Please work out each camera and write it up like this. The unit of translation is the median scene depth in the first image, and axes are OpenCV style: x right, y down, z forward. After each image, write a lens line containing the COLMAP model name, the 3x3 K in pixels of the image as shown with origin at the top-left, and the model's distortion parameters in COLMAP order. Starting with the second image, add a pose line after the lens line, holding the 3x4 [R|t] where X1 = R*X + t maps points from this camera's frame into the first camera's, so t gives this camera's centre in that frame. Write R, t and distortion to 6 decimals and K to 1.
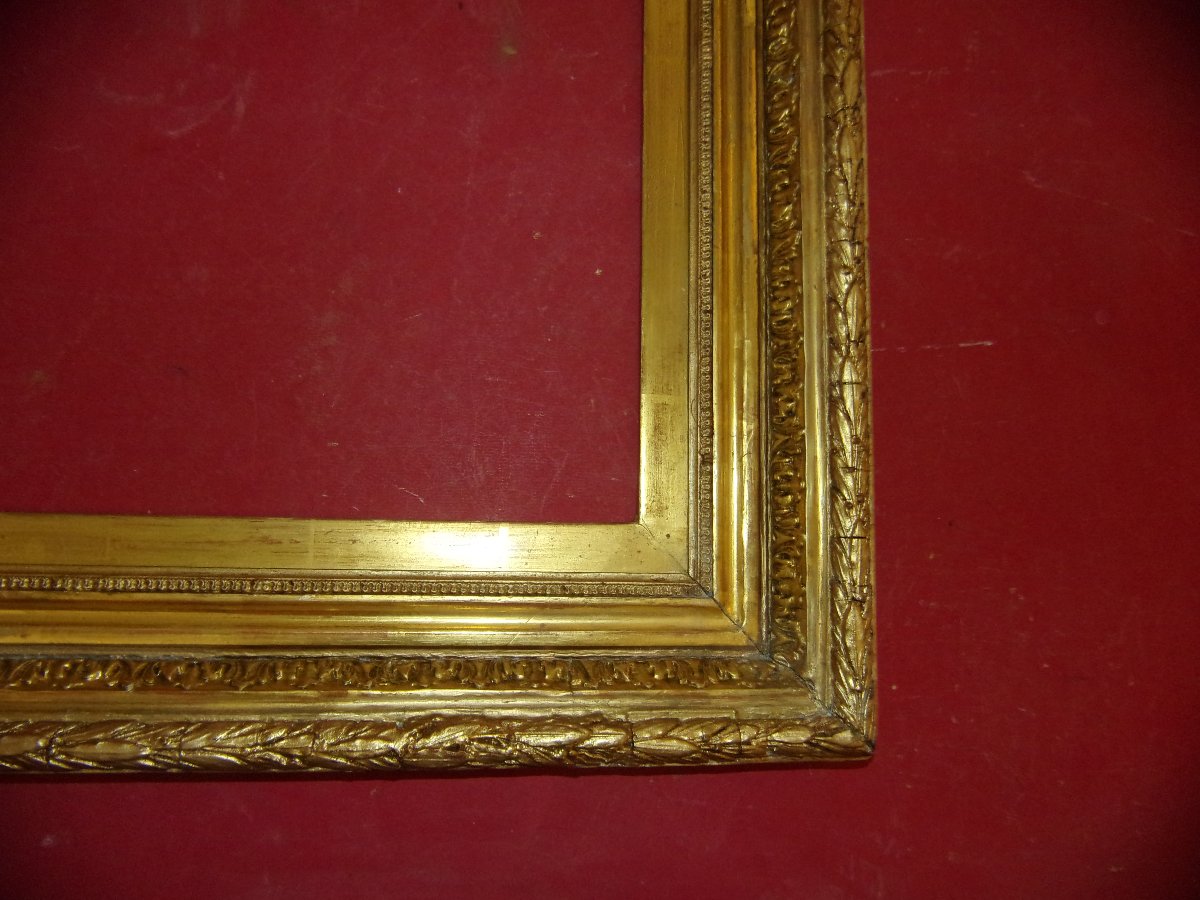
lens RADIAL K [[841.9, 0, 590.9], [0, 841.9, 457.1], [0, 0, 1]] dist [-0.010787, -0.010080]
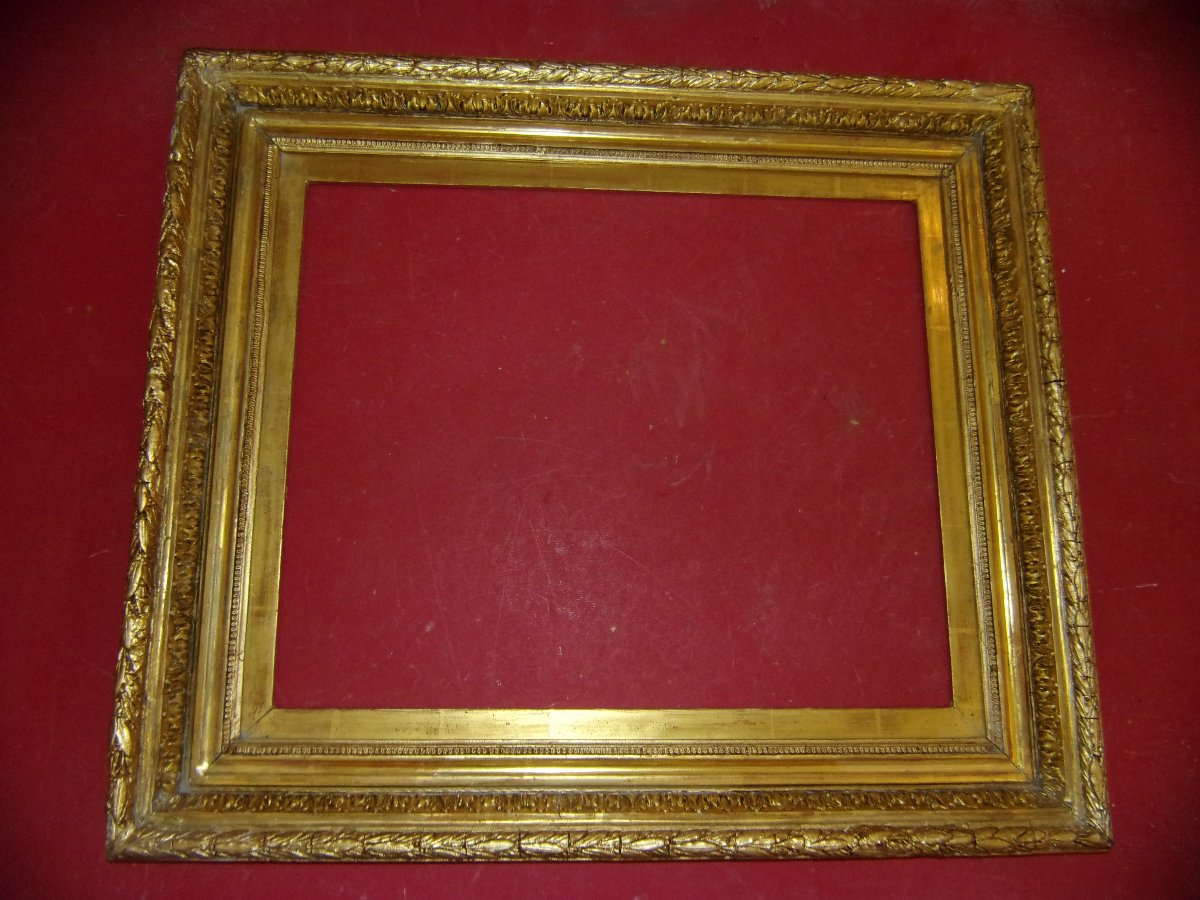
lens RADIAL K [[841.9, 0, 600.0], [0, 841.9, 454.2], [0, 0, 1]] dist [-0.010787, -0.010080]
pose [[0.997130, -0.026294, -0.070999, -0.539665], [0.019510, 0.995323, -0.094615, -0.291947], [0.073155, 0.092958, 0.992979, -0.803058]]
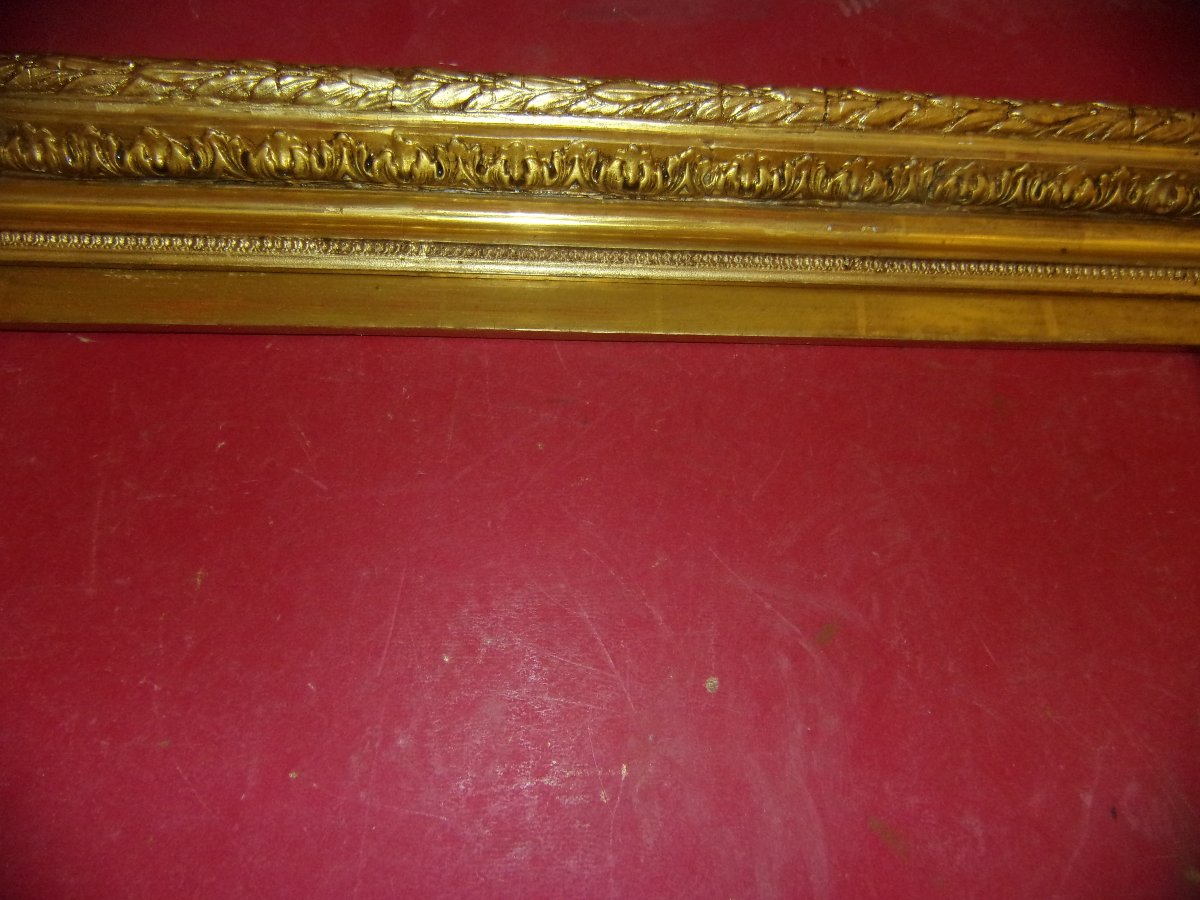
lens RADIAL K [[841.9, 0, 602.1], [0, 841.9, 448.1], [0, 0, 1]] dist [-0.010787, -0.010080]
pose [[0.997767, -0.059087, -0.031141, -0.587012], [0.047417, 0.955009, -0.292762, -0.701976], [0.047039, 0.290632, 0.955678, 0.252298]]
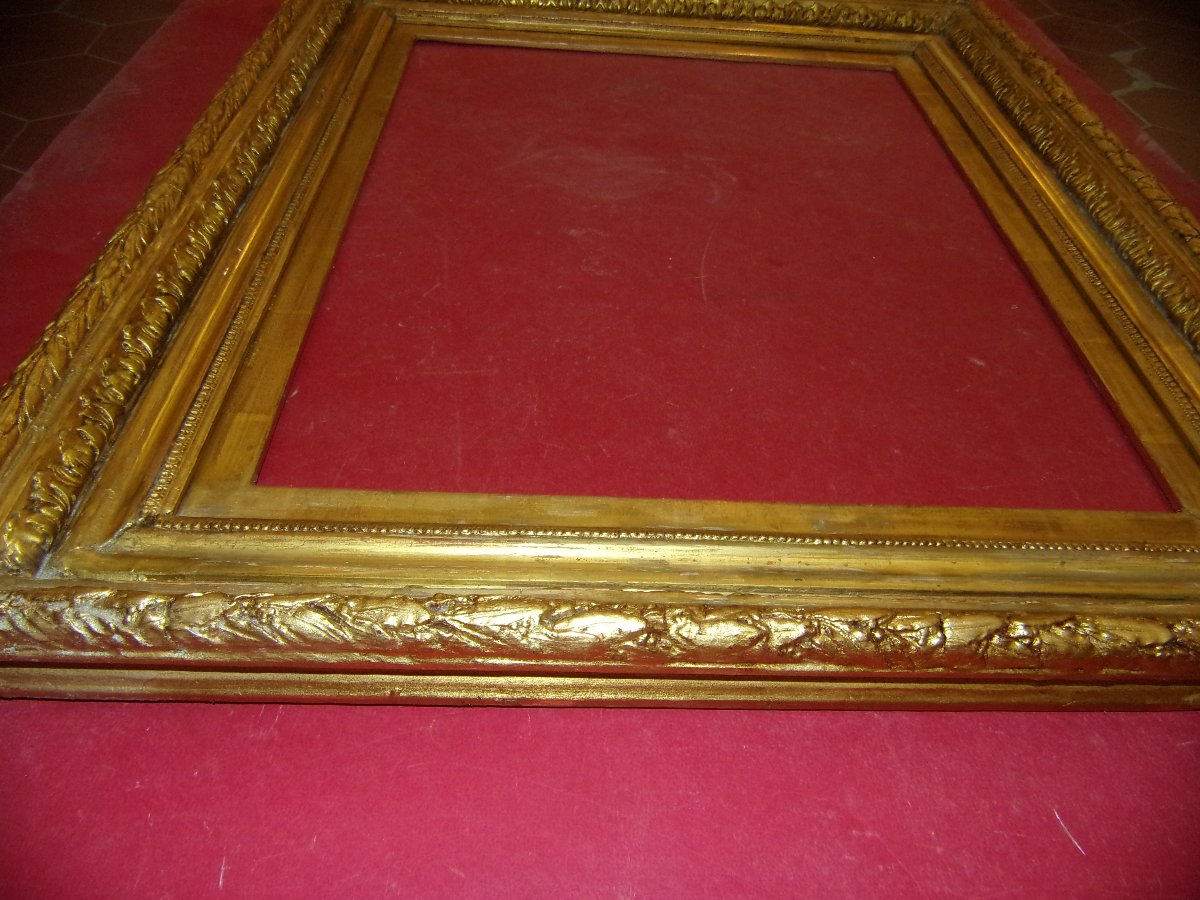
lens RADIAL K [[841.9, 0, 604.2], [0, 841.9, 441.2], [0, 0, 1]] dist [-0.010787, -0.010080]
pose [[-0.027896, -0.799847, 0.599555, -1.858773], [0.986222, 0.075816, 0.147031, -0.836616], [-0.163058, 0.595396, 0.786712, 0.103989]]
